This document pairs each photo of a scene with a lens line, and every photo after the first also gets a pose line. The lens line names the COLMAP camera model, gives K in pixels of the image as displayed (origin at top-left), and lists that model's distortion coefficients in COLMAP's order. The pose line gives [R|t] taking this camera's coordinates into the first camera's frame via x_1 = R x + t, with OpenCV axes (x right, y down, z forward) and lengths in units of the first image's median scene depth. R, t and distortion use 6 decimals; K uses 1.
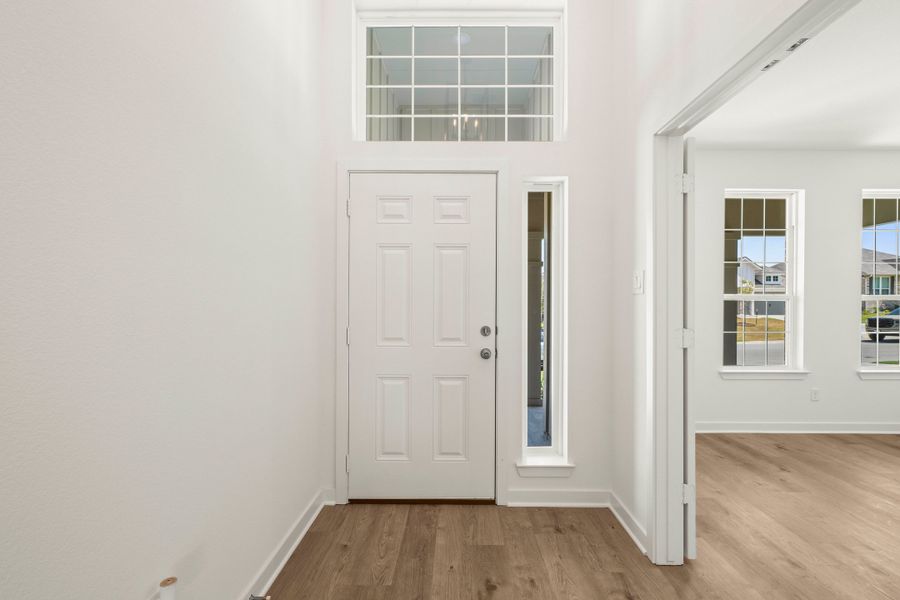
lens RADIAL K [[394.2, 0, 454.4], [0, 394.2, 311.0], [0, 0, 1]] dist [-0.000758, -0.000238]
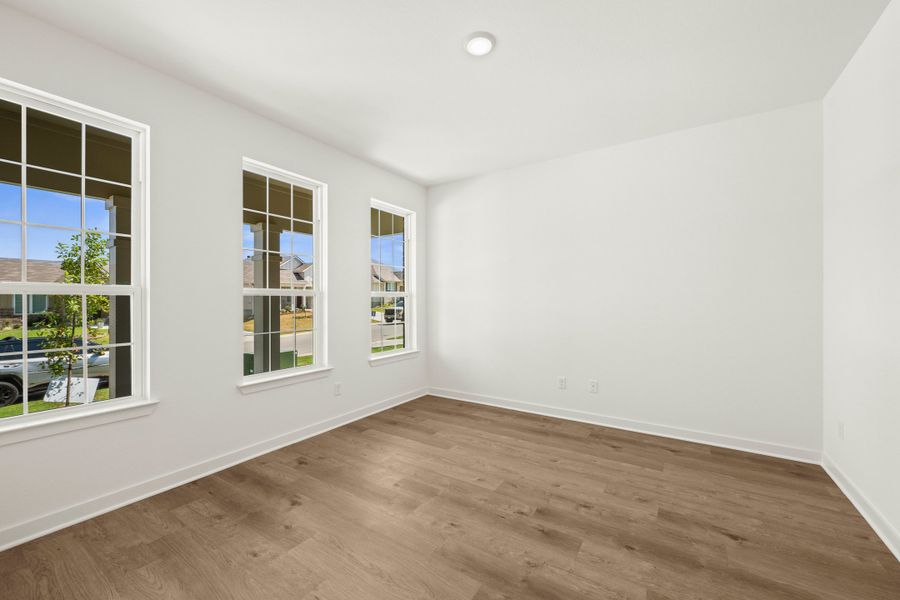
lens RADIAL K [[361.8, 0, 453.0], [0, 361.8, 301.9], [0, 0, 1]] dist [-0.000151, 0.000189]
pose [[0.546459, -0.001808, 0.837484, 0.301493], [0.009141, 0.999951, -0.003806, -0.006520], [-0.837436, 0.009735, 0.546449, 0.242509]]
